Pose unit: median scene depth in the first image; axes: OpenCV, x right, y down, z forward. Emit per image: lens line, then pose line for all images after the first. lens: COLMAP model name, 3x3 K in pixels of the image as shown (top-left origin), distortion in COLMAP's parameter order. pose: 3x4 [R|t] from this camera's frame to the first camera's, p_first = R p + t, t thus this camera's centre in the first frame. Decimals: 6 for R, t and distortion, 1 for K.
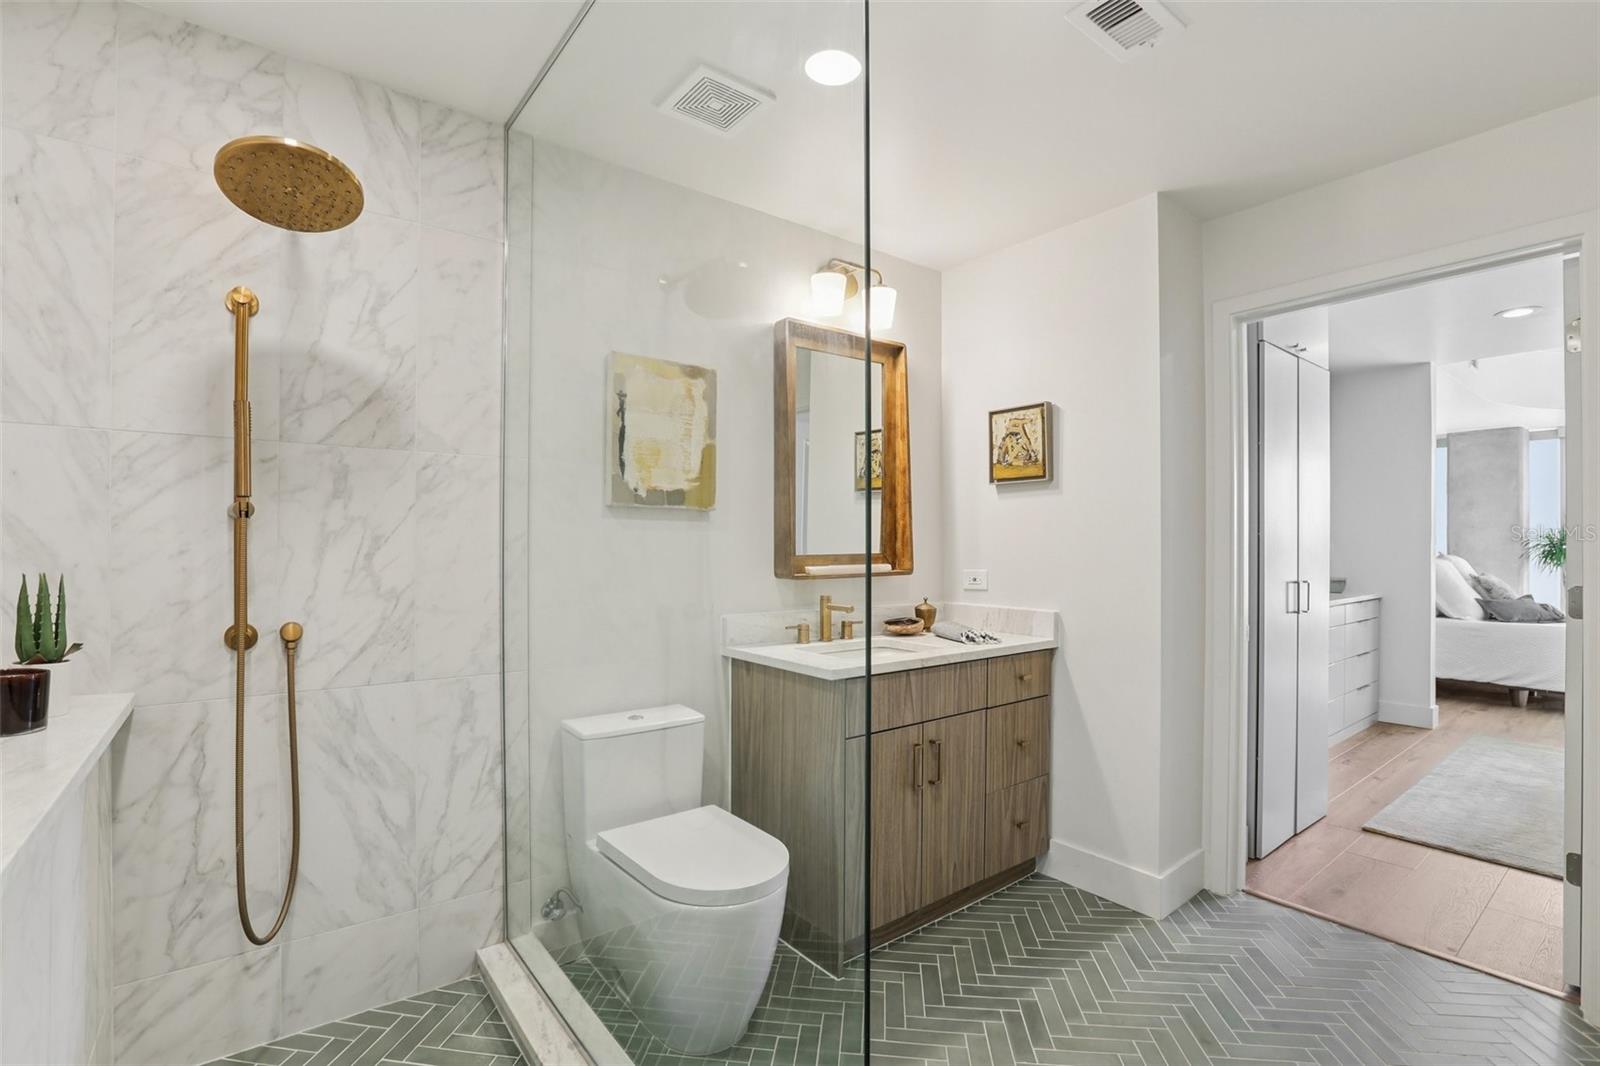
lens RADIAL K [[730.8, 0, 793.7], [0, 730.8, 536.6], [0, 0, 1]] dist [-0.047897, 0.019751]
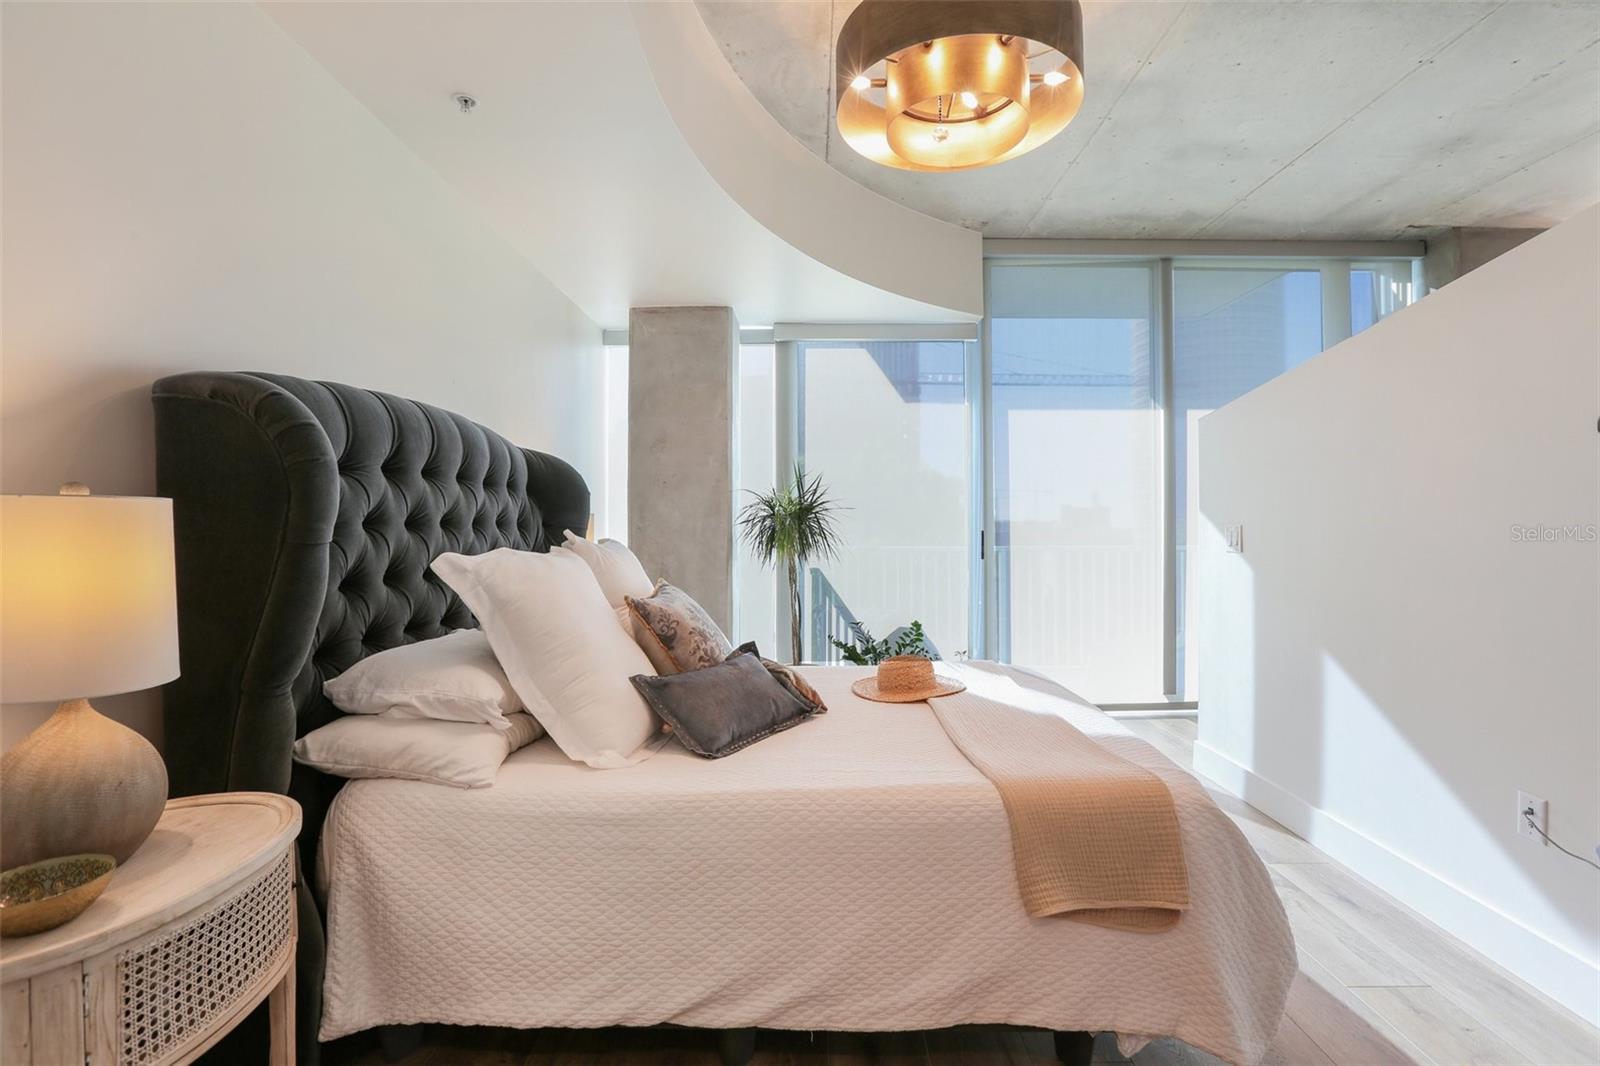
lens RADIAL K [[734.5, 0, 802.3], [0, 734.5, 527.6], [0, 0, 1]] dist [-0.055289, 0.022782]
pose [[0.617676, -0.003071, 0.786427, 0.750222], [0.002989, 0.999994, 0.001558, 0.020188], [-0.786427, 0.001389, 0.617681, 0.739590]]
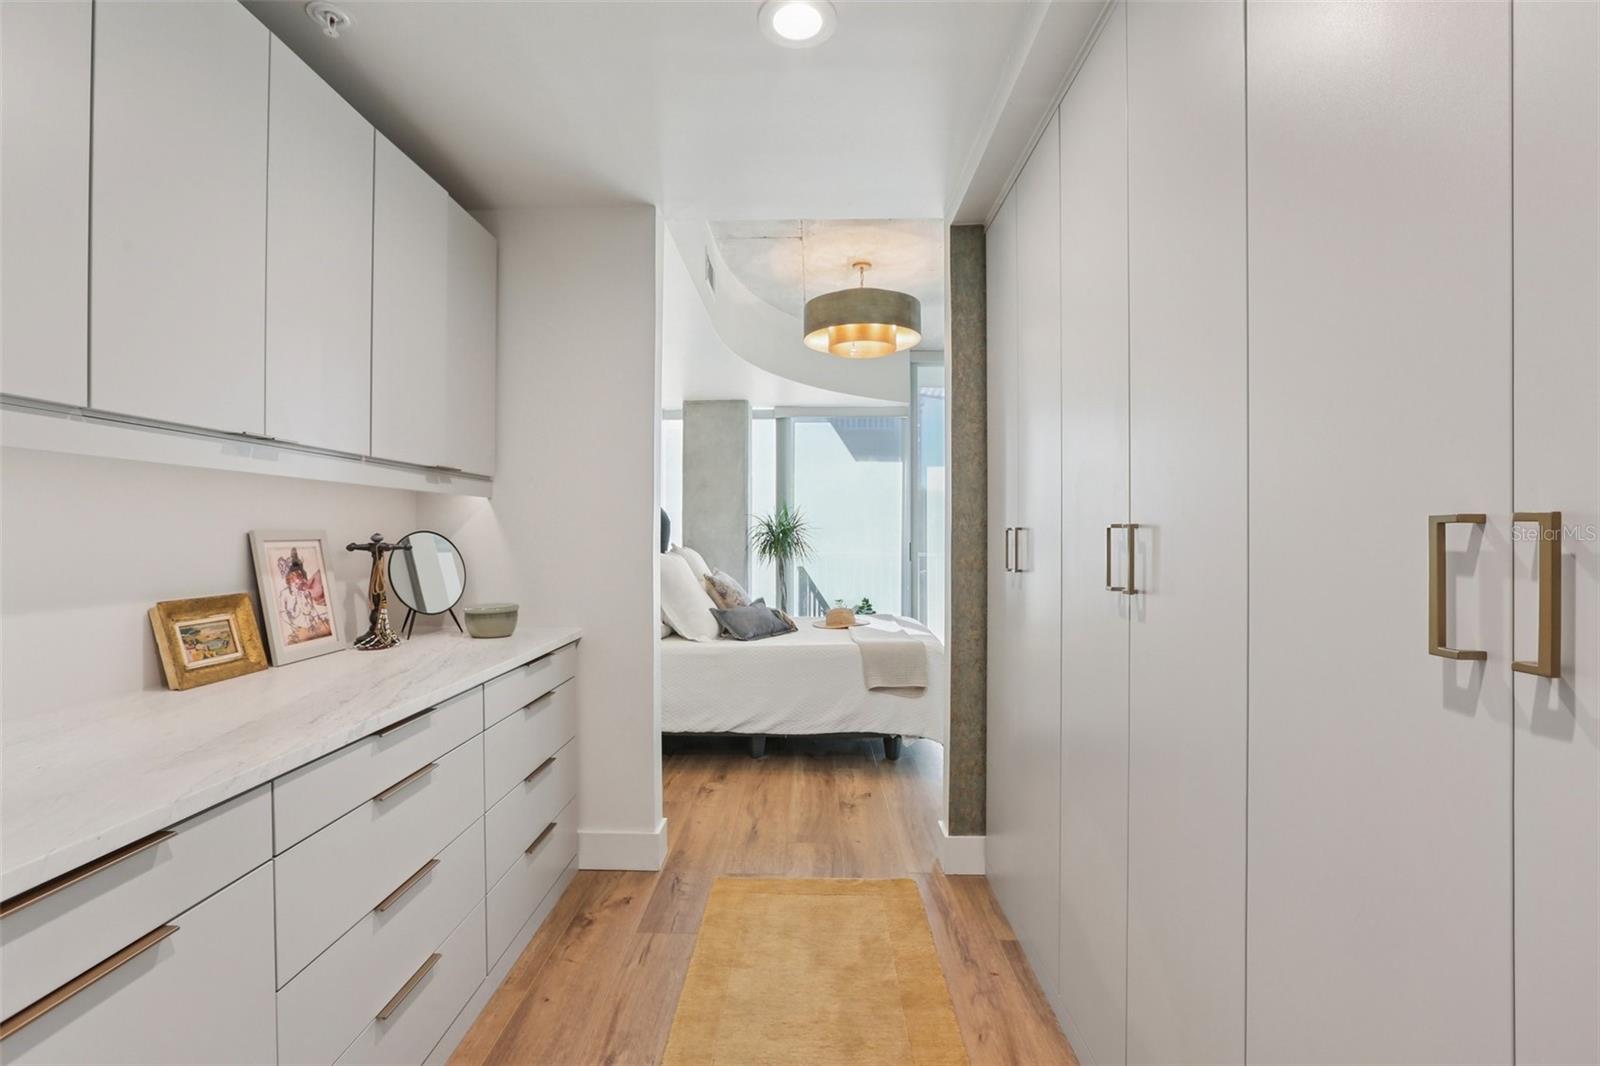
lens RADIAL K [[734.5, 0, 802.3], [0, 734.5, 527.6], [0, 0, 1]] dist [-0.055289, 0.022782]
pose [[0.622230, -0.000432, 0.782835, 0.434711], [0.000738, 1.000000, -0.000035, 0.005098], [-0.782834, 0.000599, 0.622230, 0.463709]]
